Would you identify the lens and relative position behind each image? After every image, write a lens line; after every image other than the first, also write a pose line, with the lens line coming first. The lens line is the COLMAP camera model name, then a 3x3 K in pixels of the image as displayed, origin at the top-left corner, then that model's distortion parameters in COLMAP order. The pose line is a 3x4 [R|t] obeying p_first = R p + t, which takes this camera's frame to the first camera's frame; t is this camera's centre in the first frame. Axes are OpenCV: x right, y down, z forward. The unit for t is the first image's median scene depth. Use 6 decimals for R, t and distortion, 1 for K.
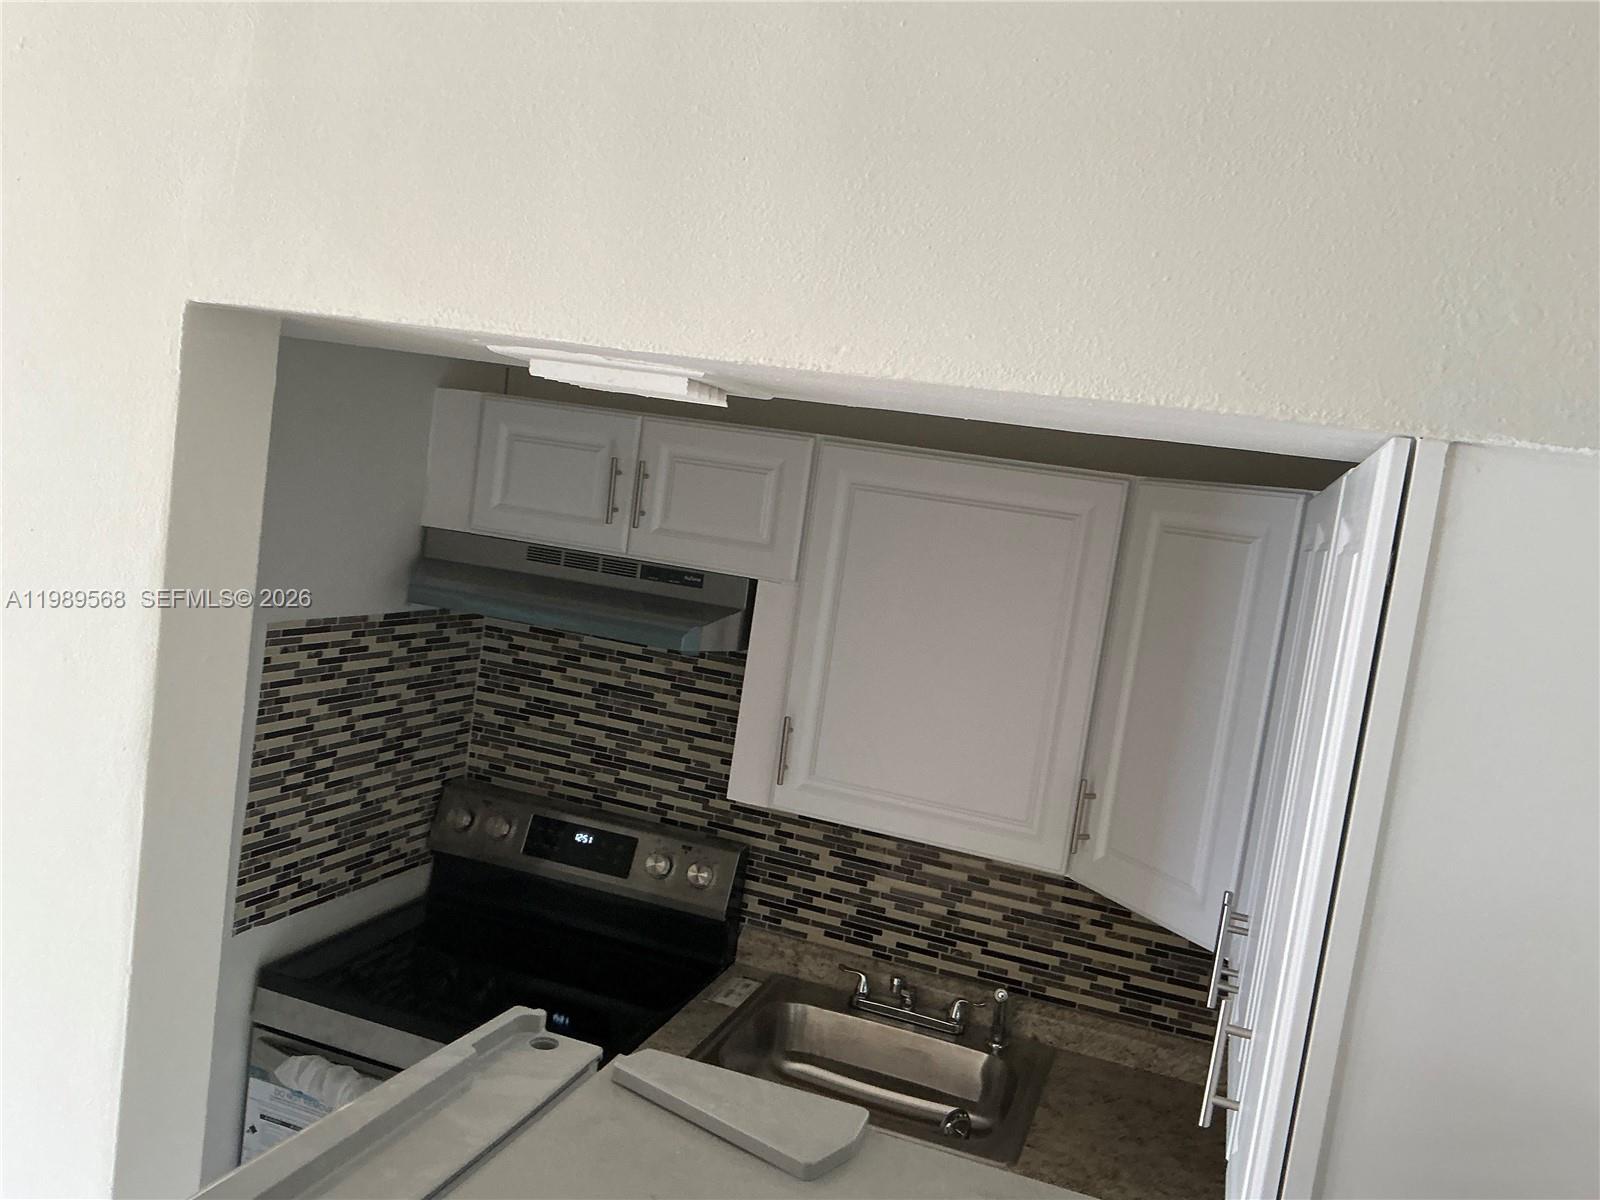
lens RADIAL K [[1299.7, 0, 800.0], [0, 1299.7, 600.0], [0, 0, 1]] dist [0.145776, -0.417274]
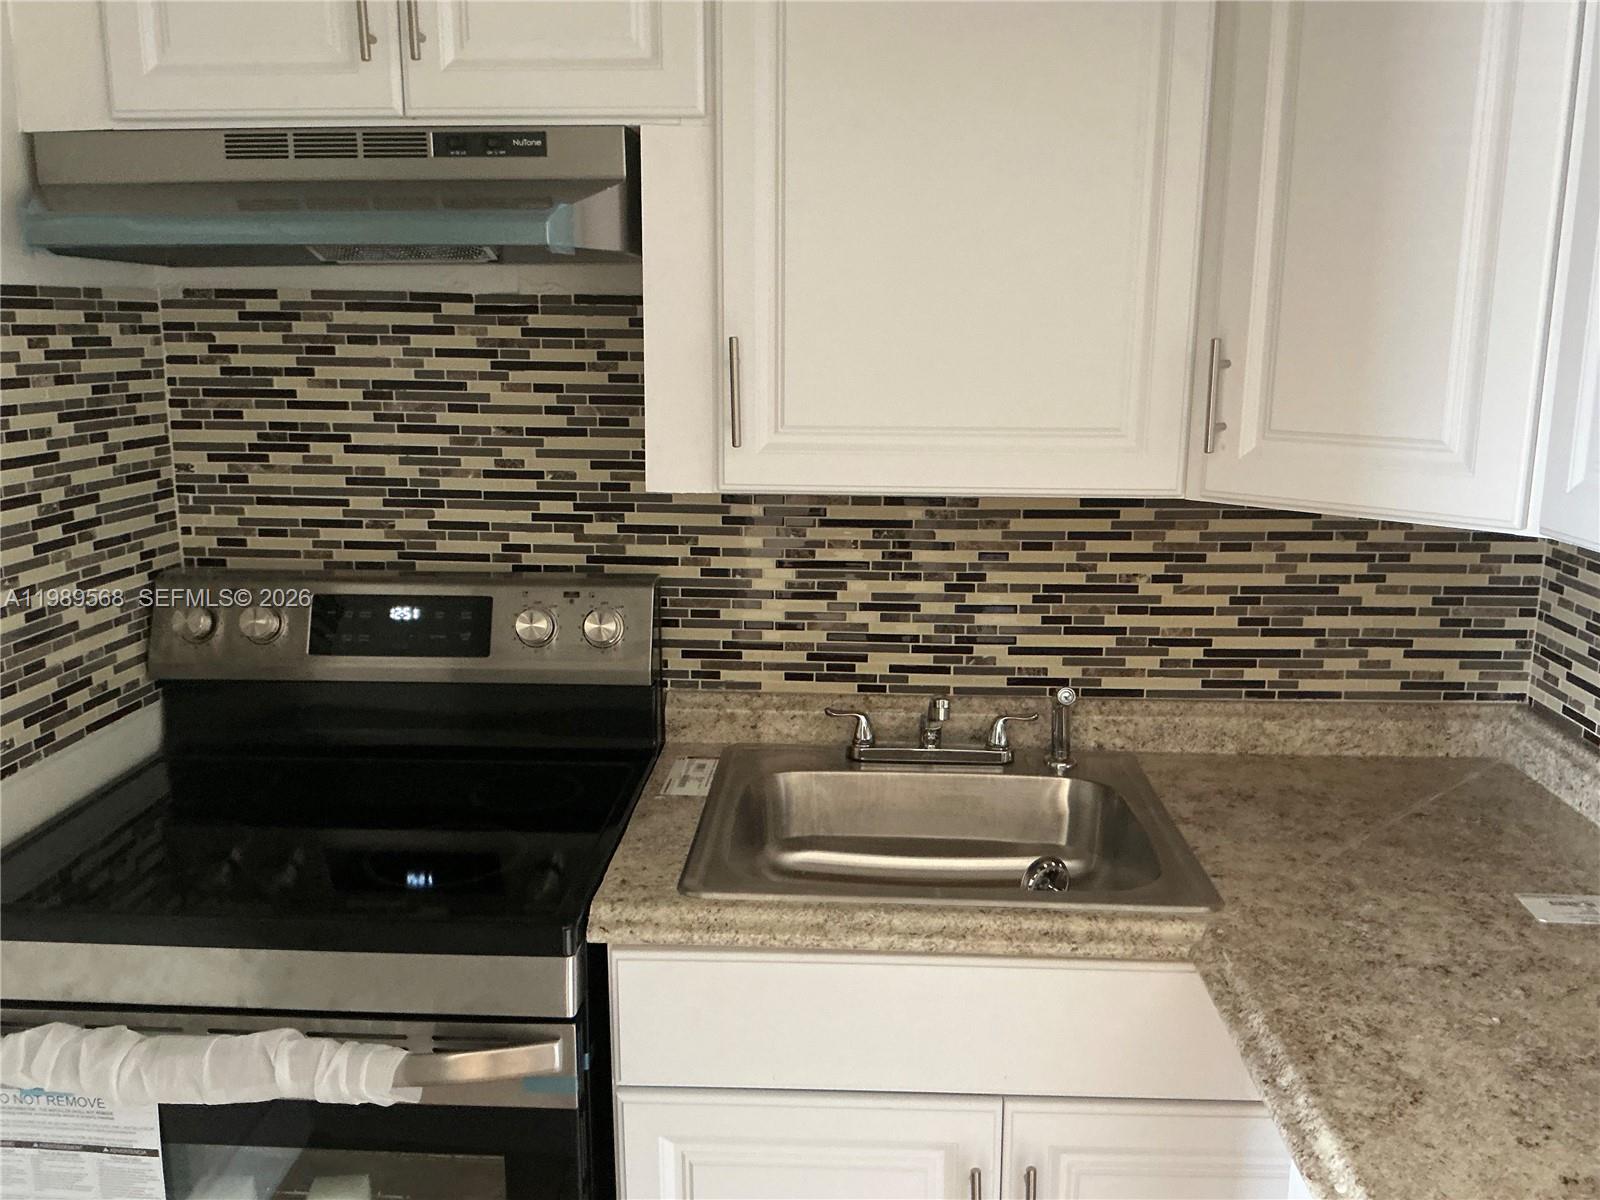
lens RADIAL K [[1303.2, 0, 800.0], [0, 1303.2, 600.0], [0, 0, 1]] dist [0.085803, -0.185083]
pose [[0.953177, -0.185588, 0.238771, -0.132734], [0.151399, 0.976327, 0.154480, 0.104612], [-0.261788, -0.111097, 0.958710, 0.320705]]
